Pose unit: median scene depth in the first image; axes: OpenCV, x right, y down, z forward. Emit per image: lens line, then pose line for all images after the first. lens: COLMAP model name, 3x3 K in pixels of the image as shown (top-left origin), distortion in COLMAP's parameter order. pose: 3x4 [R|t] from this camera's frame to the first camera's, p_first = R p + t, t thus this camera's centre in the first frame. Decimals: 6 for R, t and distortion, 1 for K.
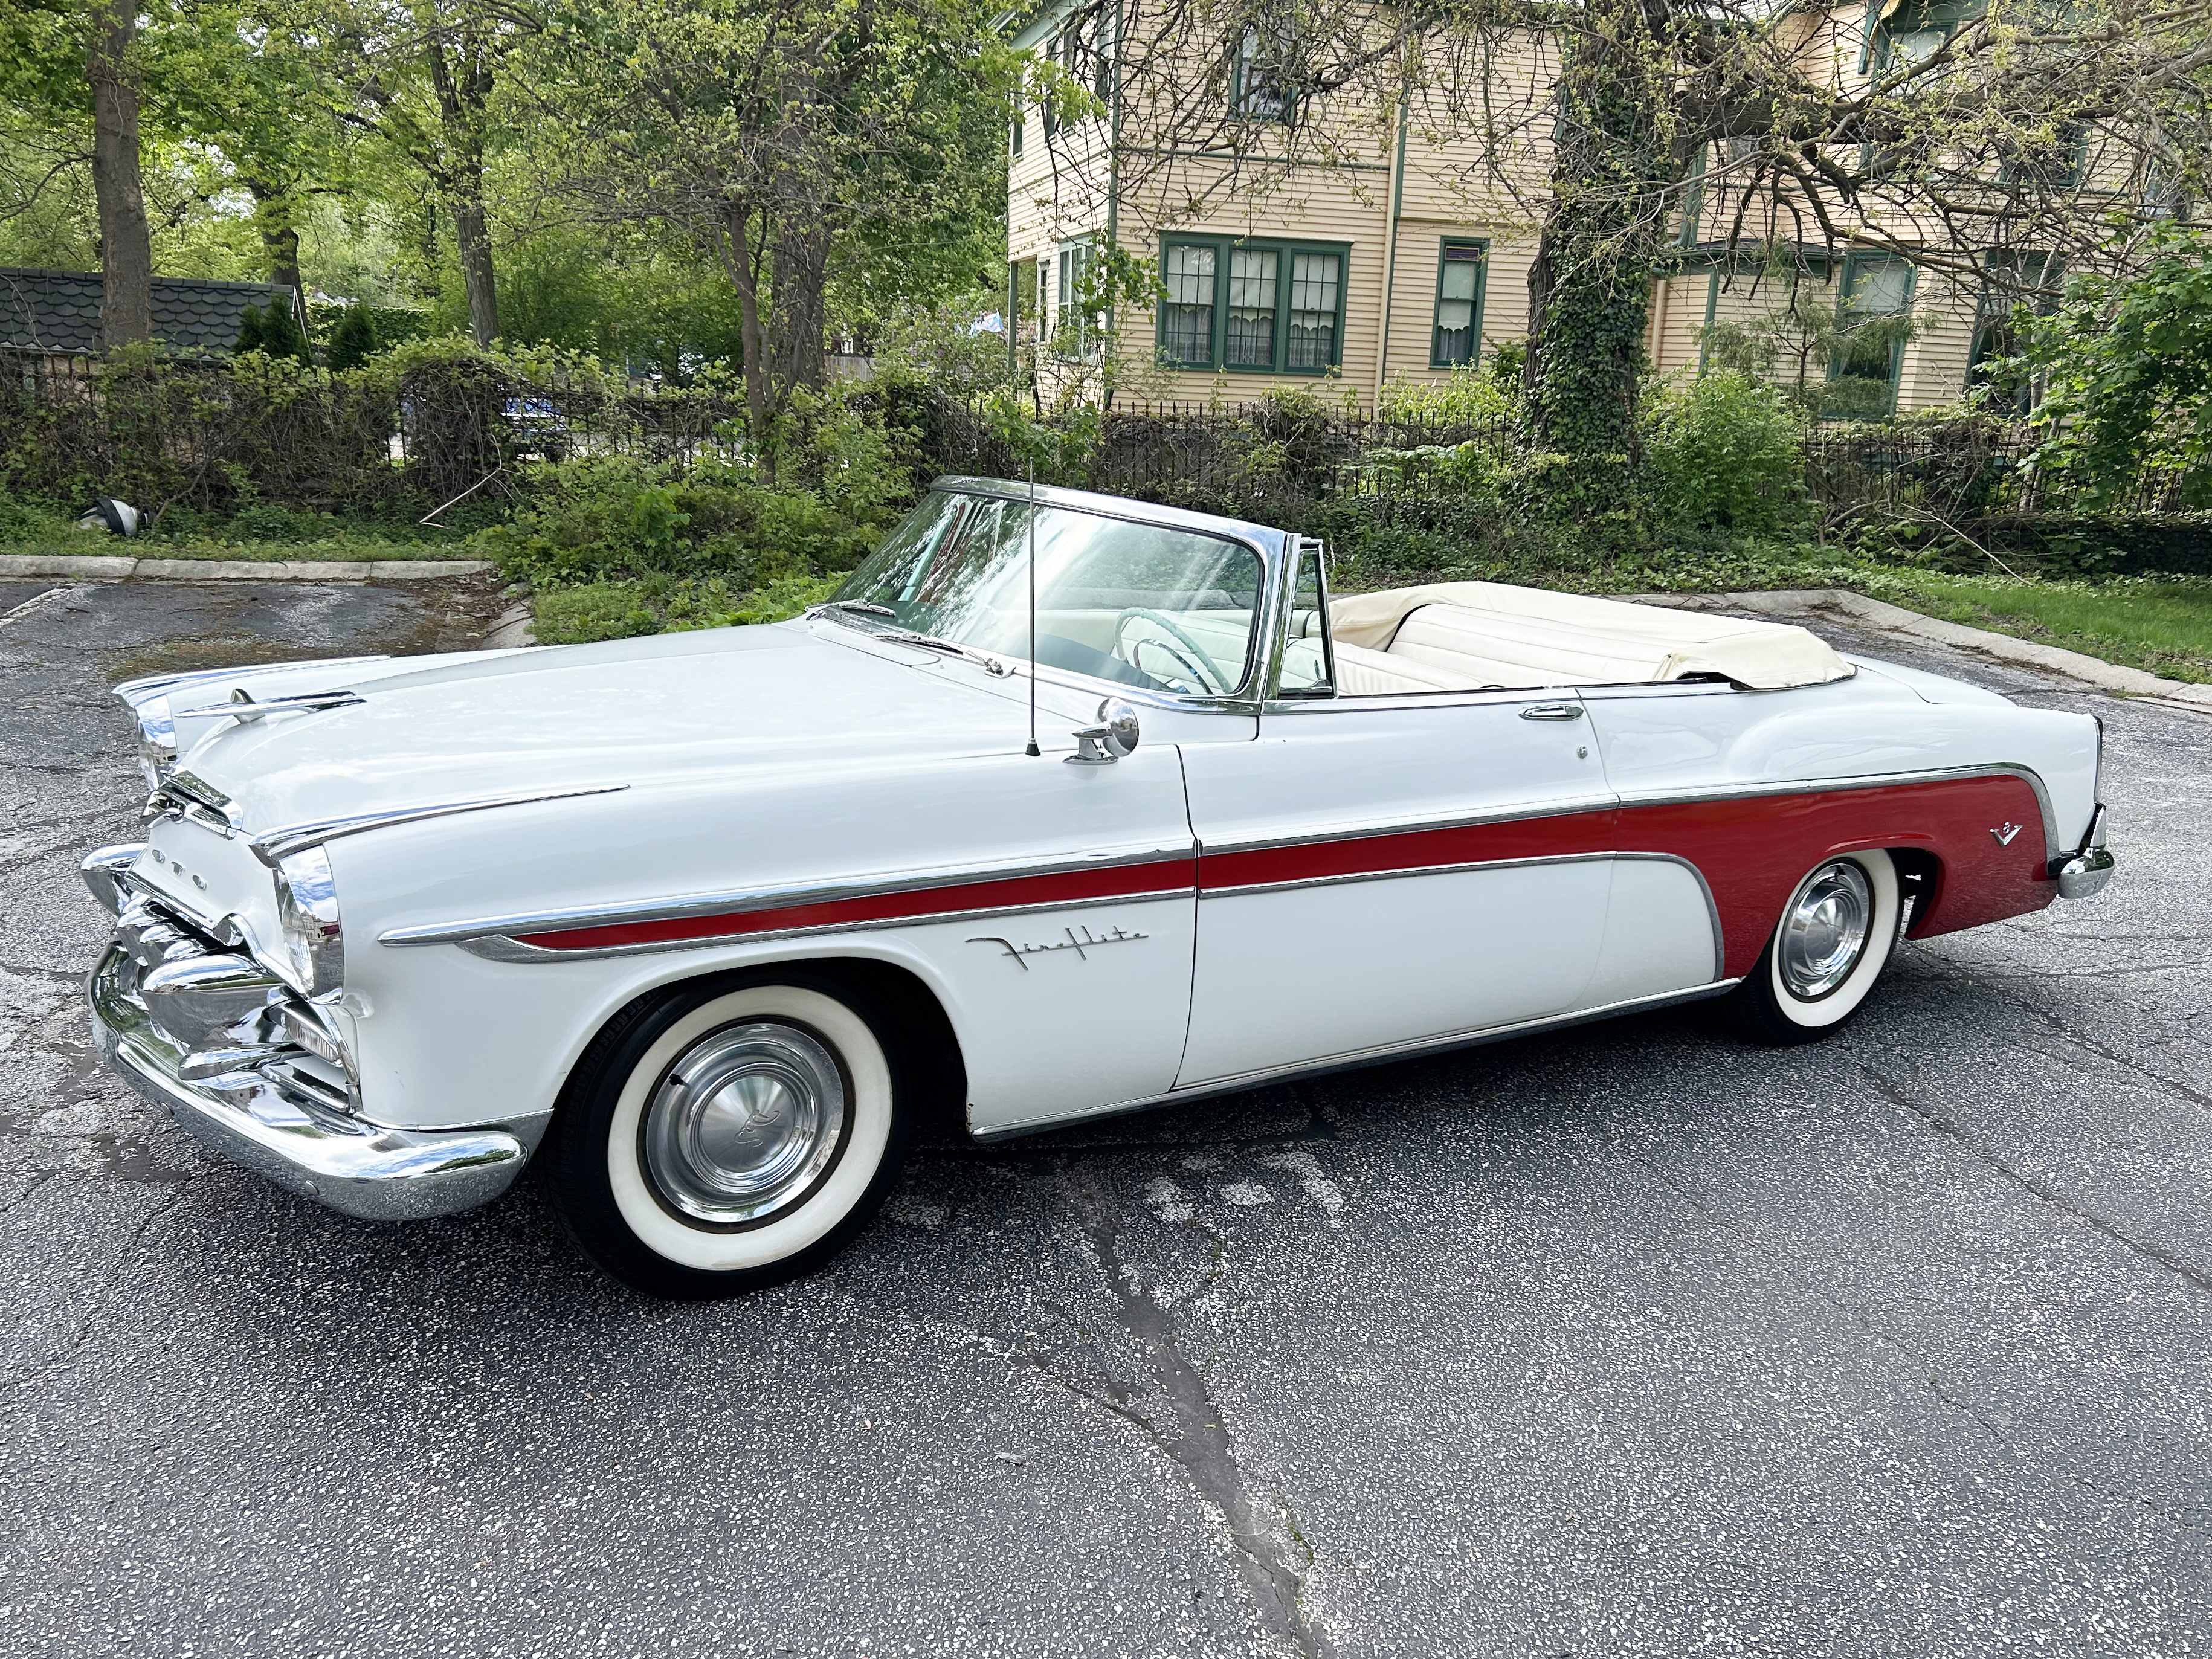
lens RADIAL K [[1708.7, 0, 1139.5], [0, 1708.7, 969.7], [0, 0, 1]] dist [0.032418, -0.025565]
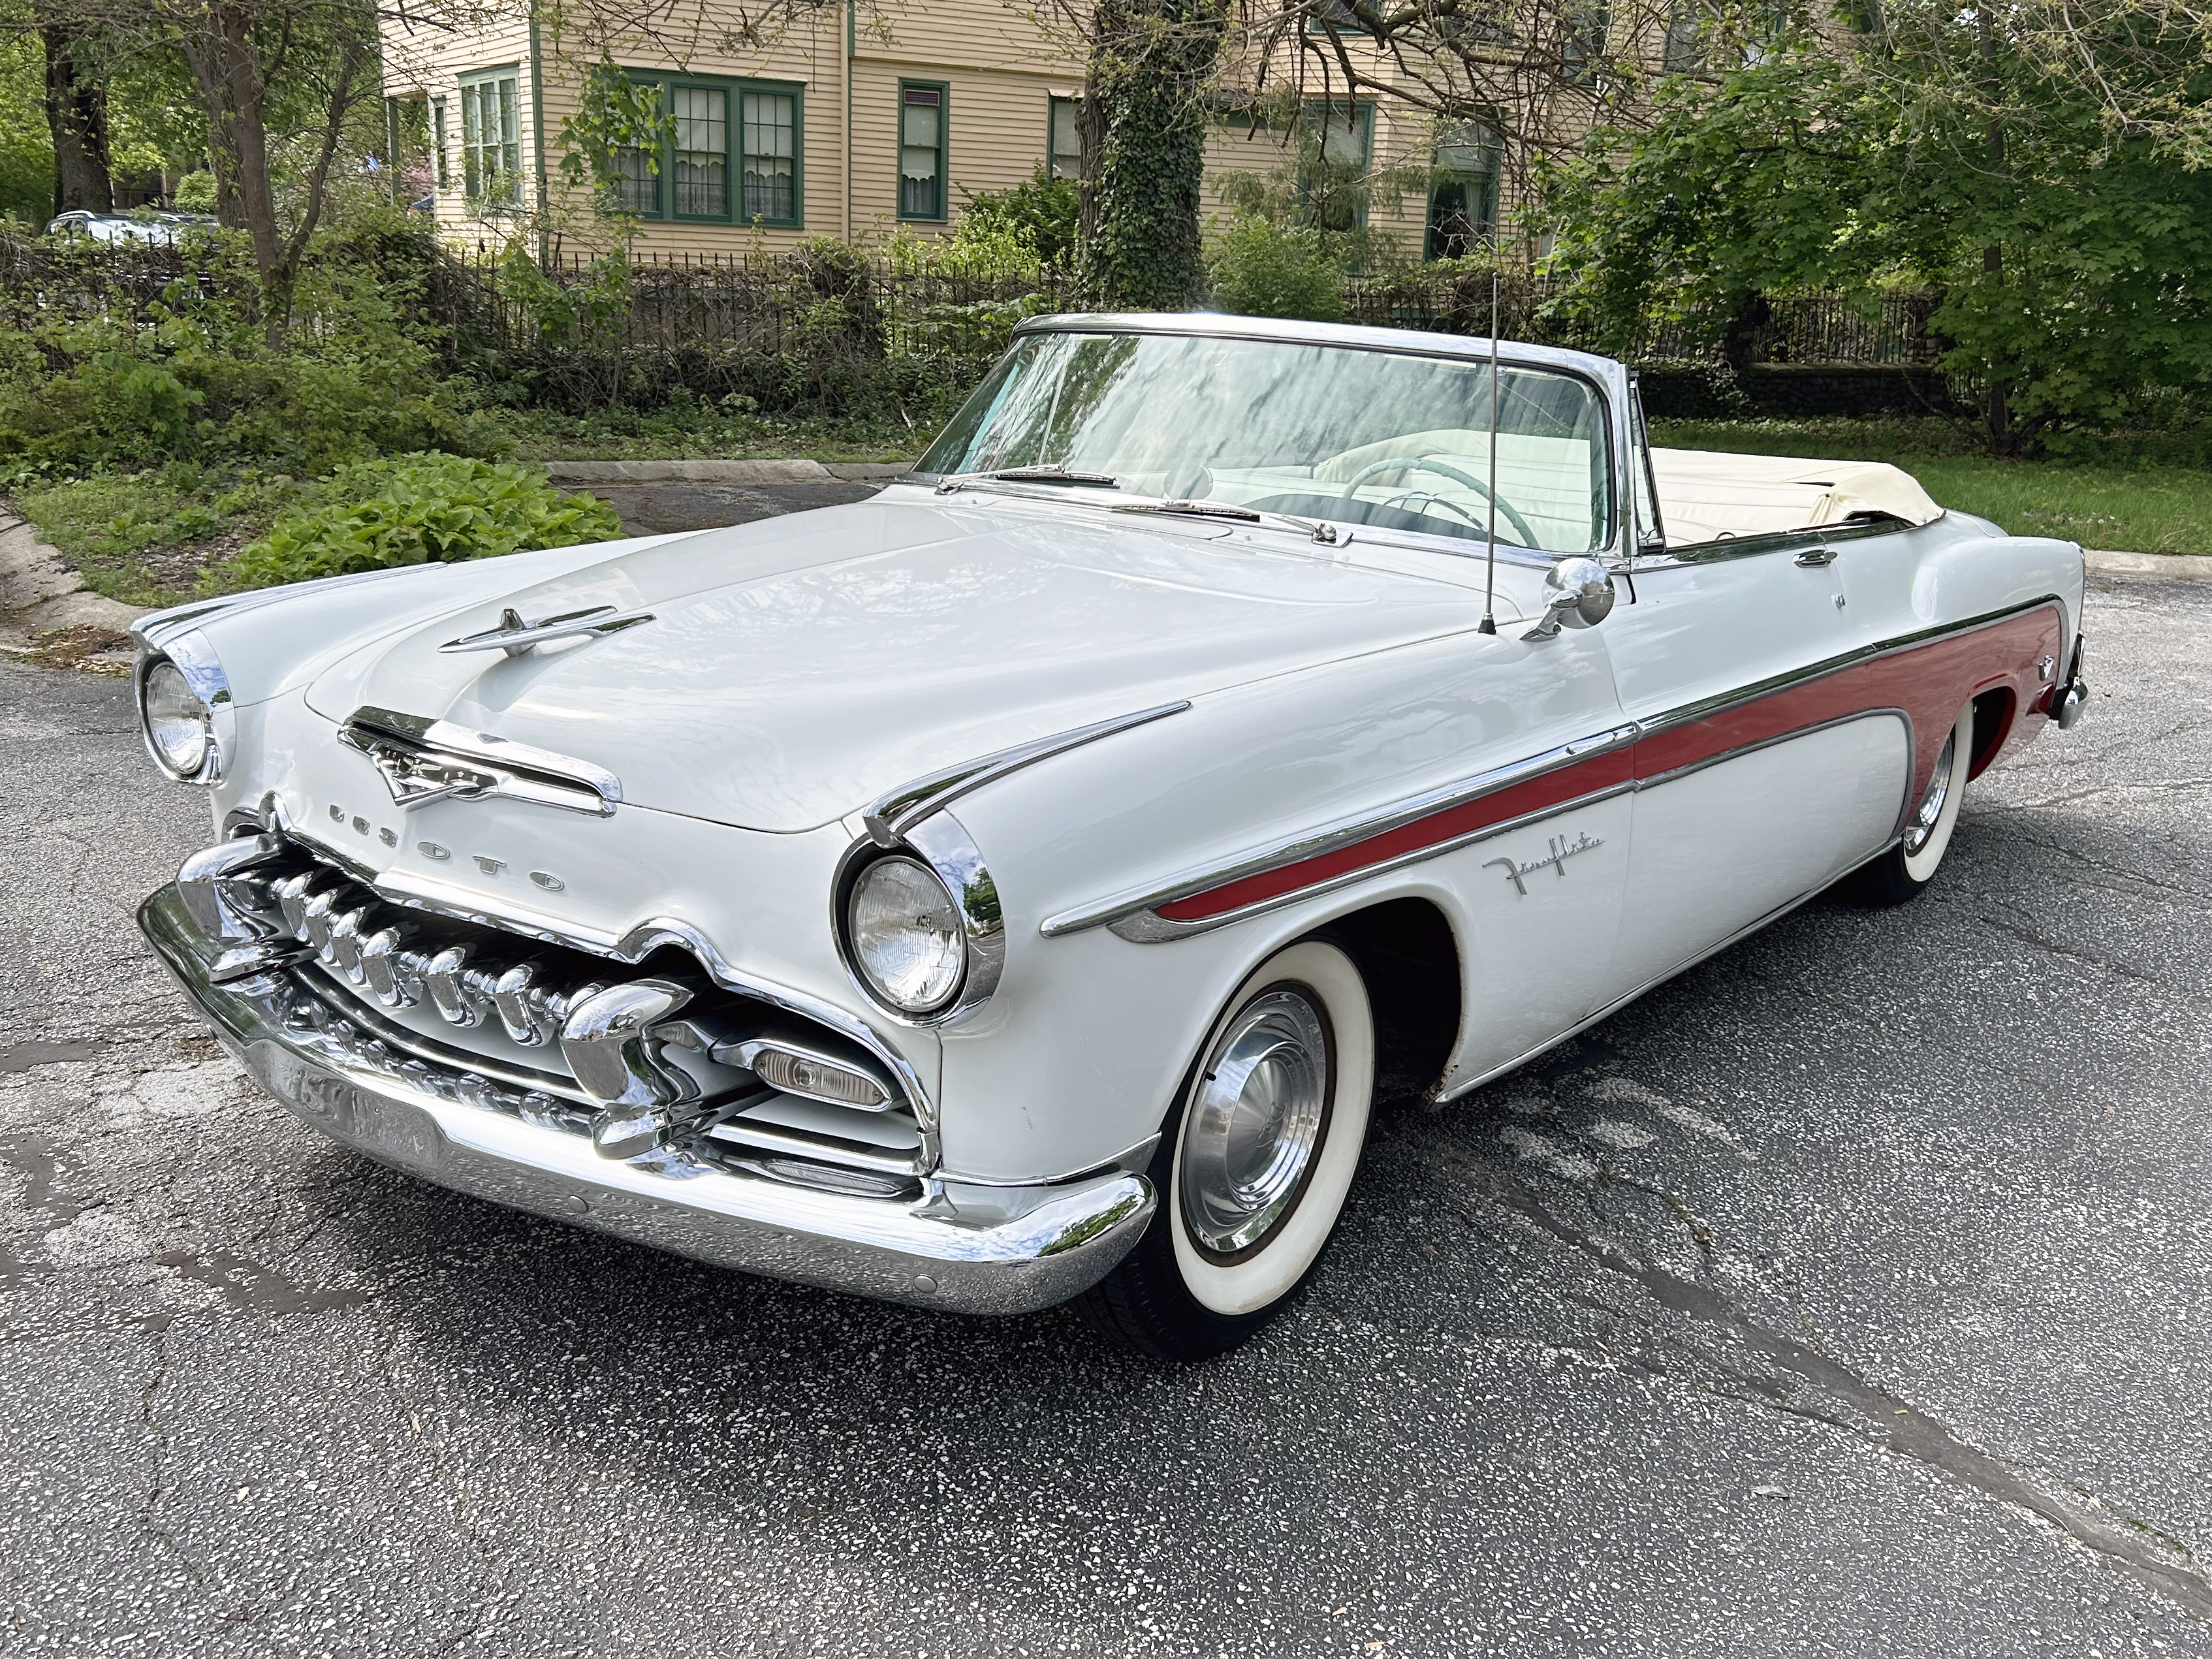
lens RADIAL K [[1876.6, 0, 1045.2], [0, 1876.6, 823.2], [0, 0, 1]] dist [0.066307, -0.109798]
pose [[0.959362, -0.085727, 0.268840, -0.113752], [0.093912, 0.995423, -0.017709, -0.008459], [-0.266091, 0.042236, 0.963022, 0.040476]]
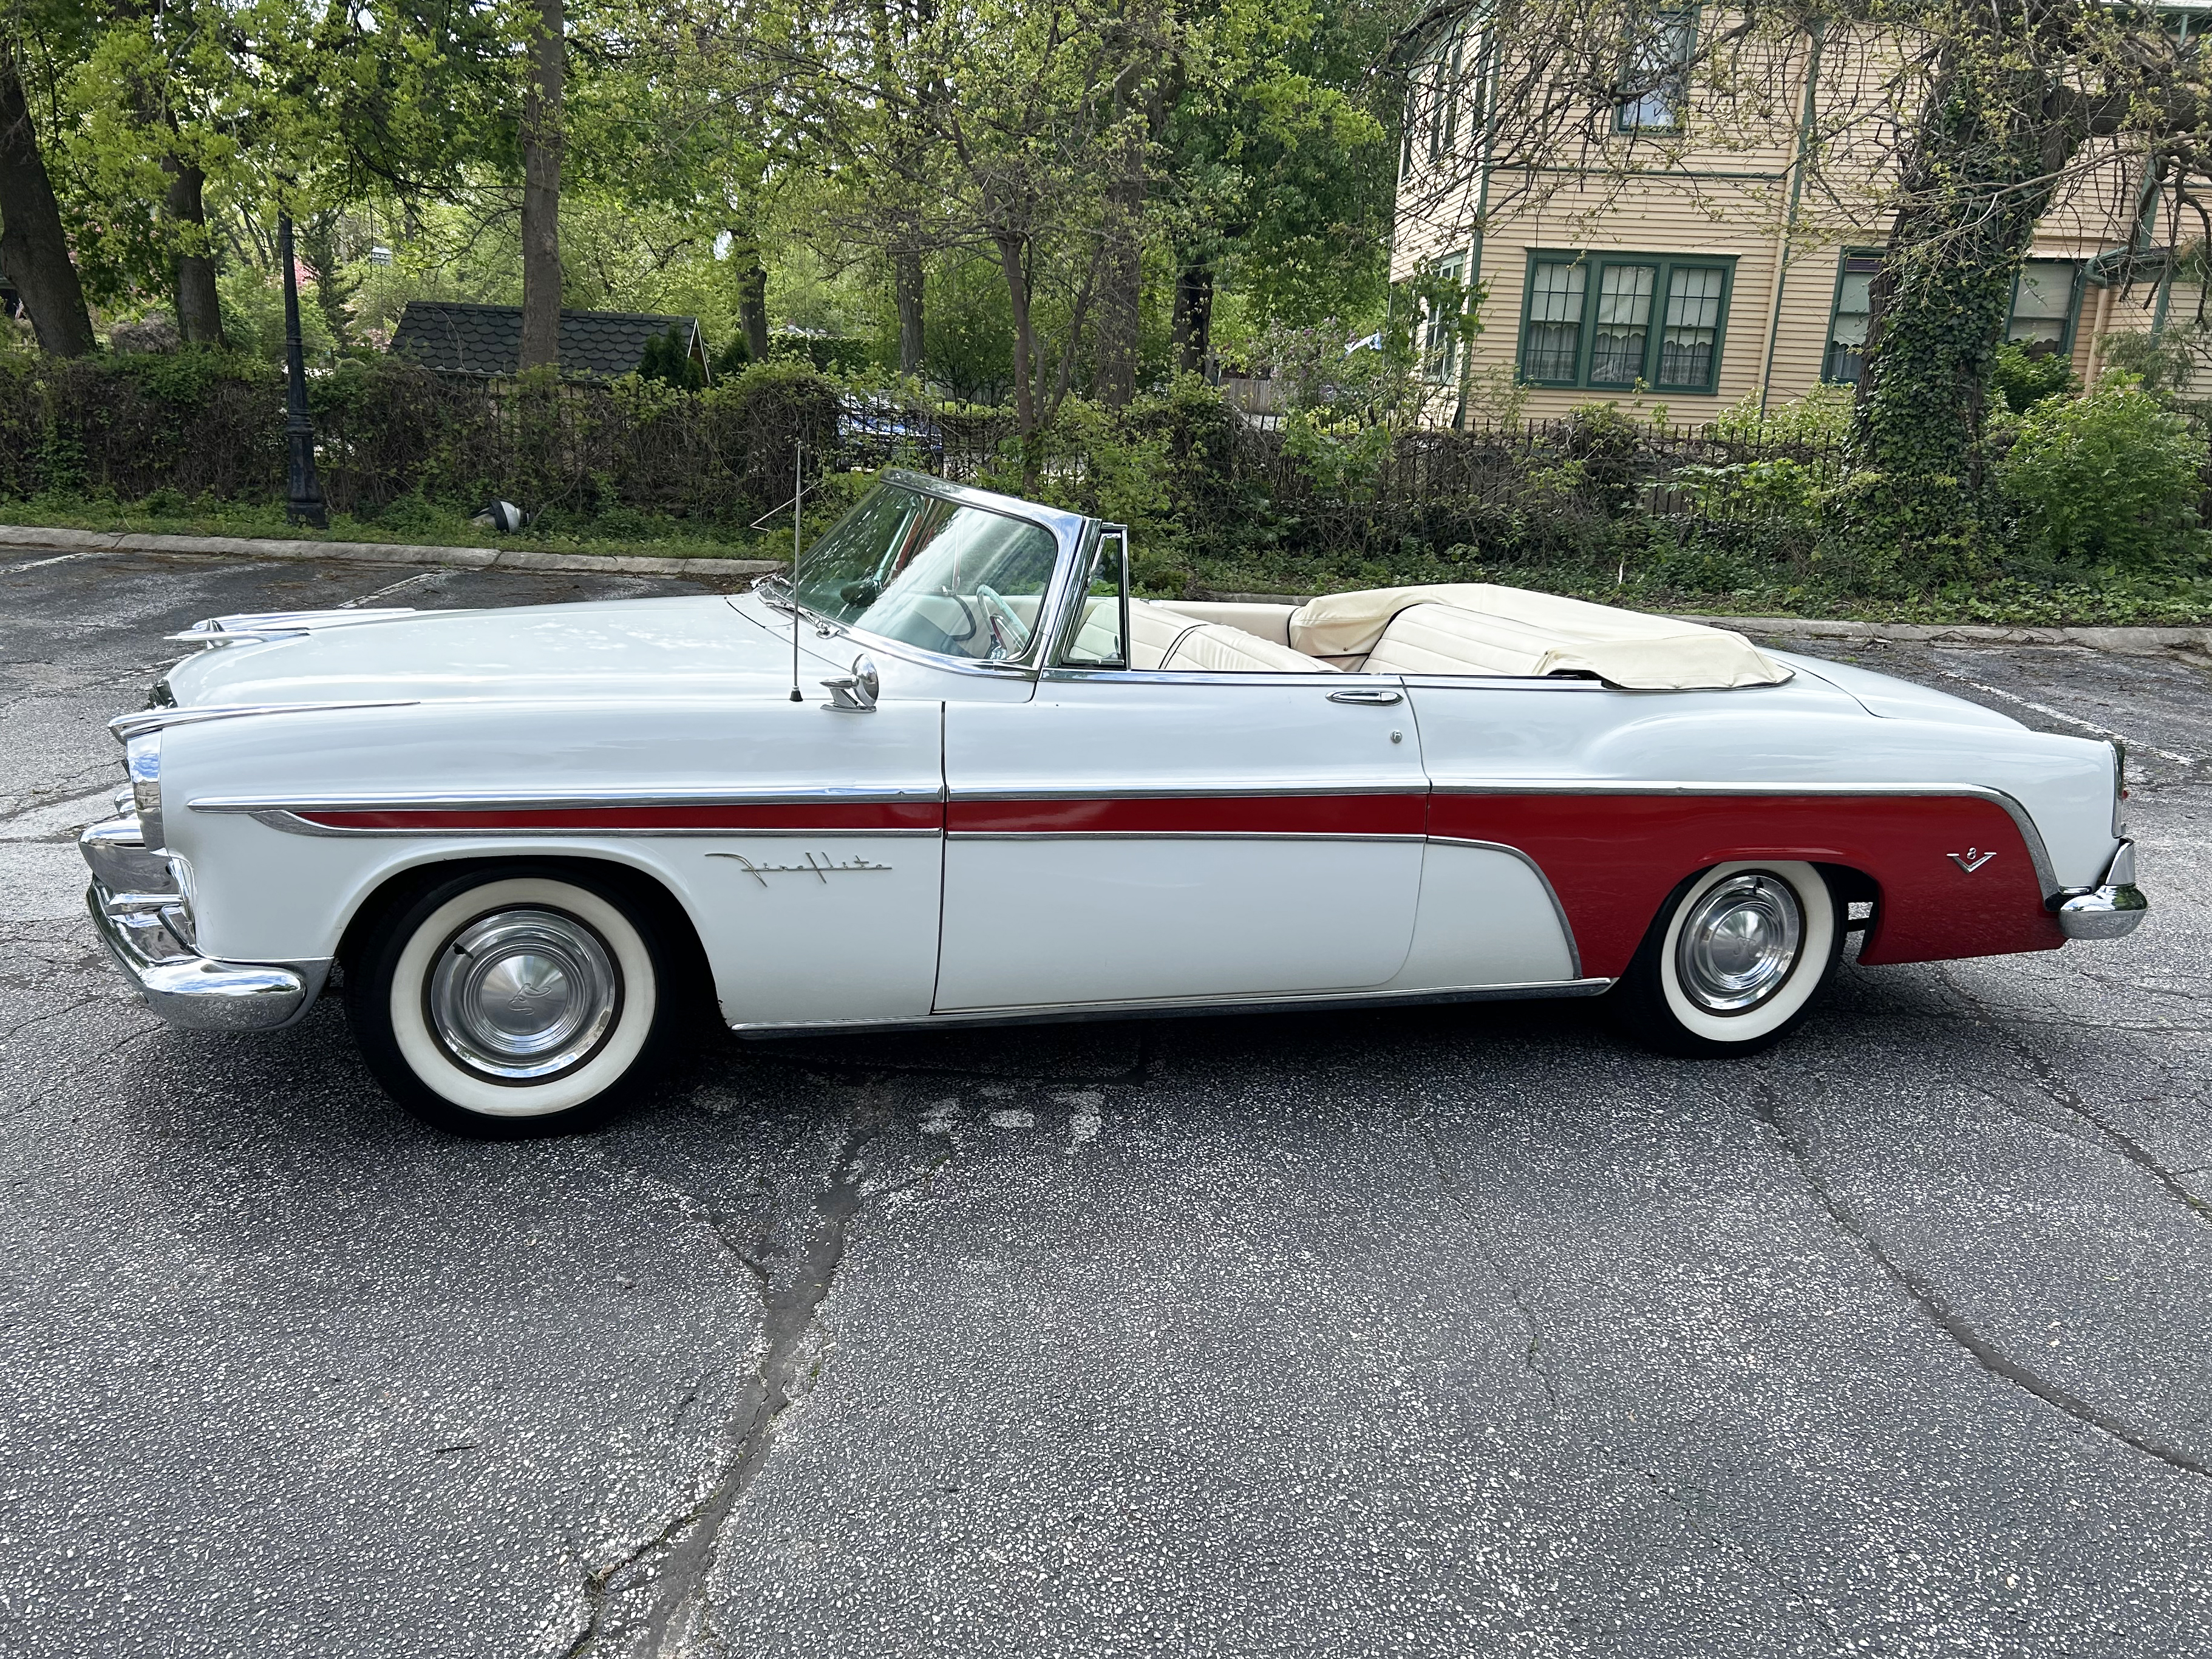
lens RADIAL K [[1719.2, 0, 1080.6], [0, 1719.2, 944.5], [0, 0, 1]] dist [0.039428, -0.038651]
pose [[0.963864, 0.080216, -0.254031, 0.093836], [-0.087125, 0.996068, -0.016047, 0.008529], [0.251744, 0.037600, 0.967063, -0.013937]]
